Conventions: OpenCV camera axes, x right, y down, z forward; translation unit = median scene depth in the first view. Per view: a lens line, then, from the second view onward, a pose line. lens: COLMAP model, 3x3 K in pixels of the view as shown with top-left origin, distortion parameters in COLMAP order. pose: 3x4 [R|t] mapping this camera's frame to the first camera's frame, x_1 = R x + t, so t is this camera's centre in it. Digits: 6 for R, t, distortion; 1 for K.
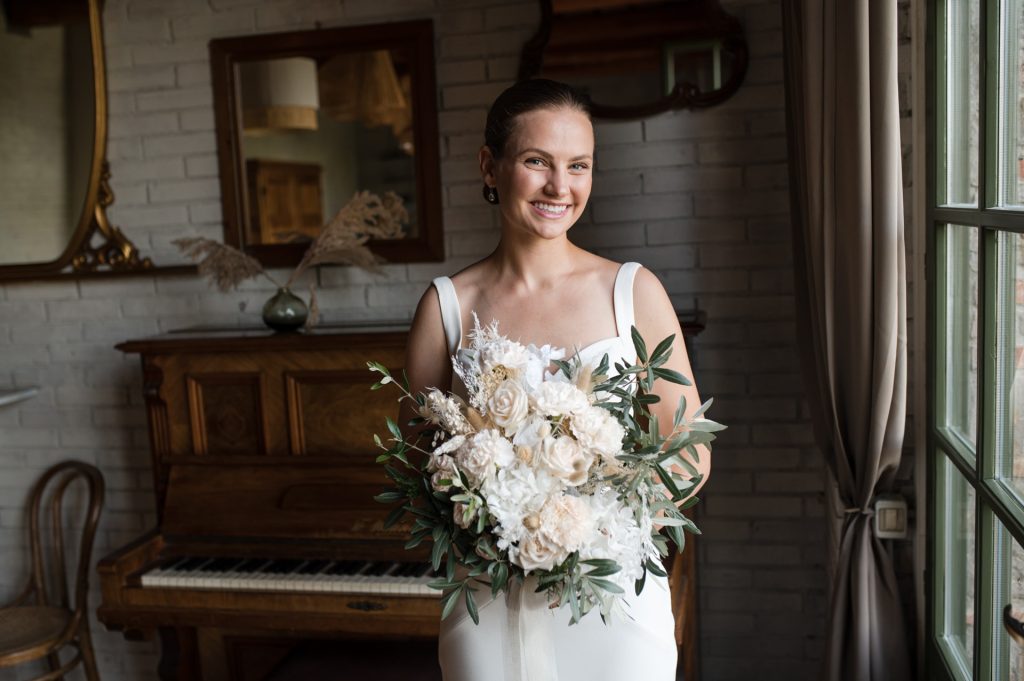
lens RADIAL K [[1009.3, 0, 512.0], [0, 1009.3, 340.5], [0, 0, 1]] dist [-0.016339, -0.009480]
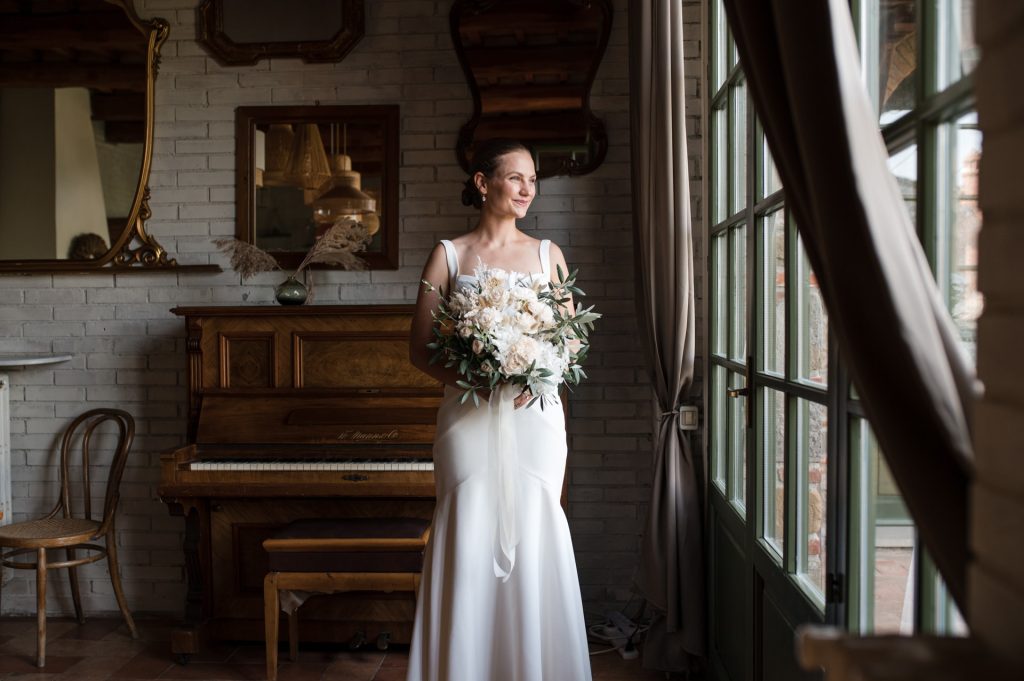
lens RADIAL K [[1067.7, 0, 512.0], [0, 1067.7, 340.5], [0, 0, 1]] dist [-0.012323, -0.007682]
pose [[0.986606, 0.045605, 0.156619, -0.147700], [-0.027847, 0.993118, -0.113758, 0.200465], [-0.160729, 0.107873, 0.981086, -0.532970]]
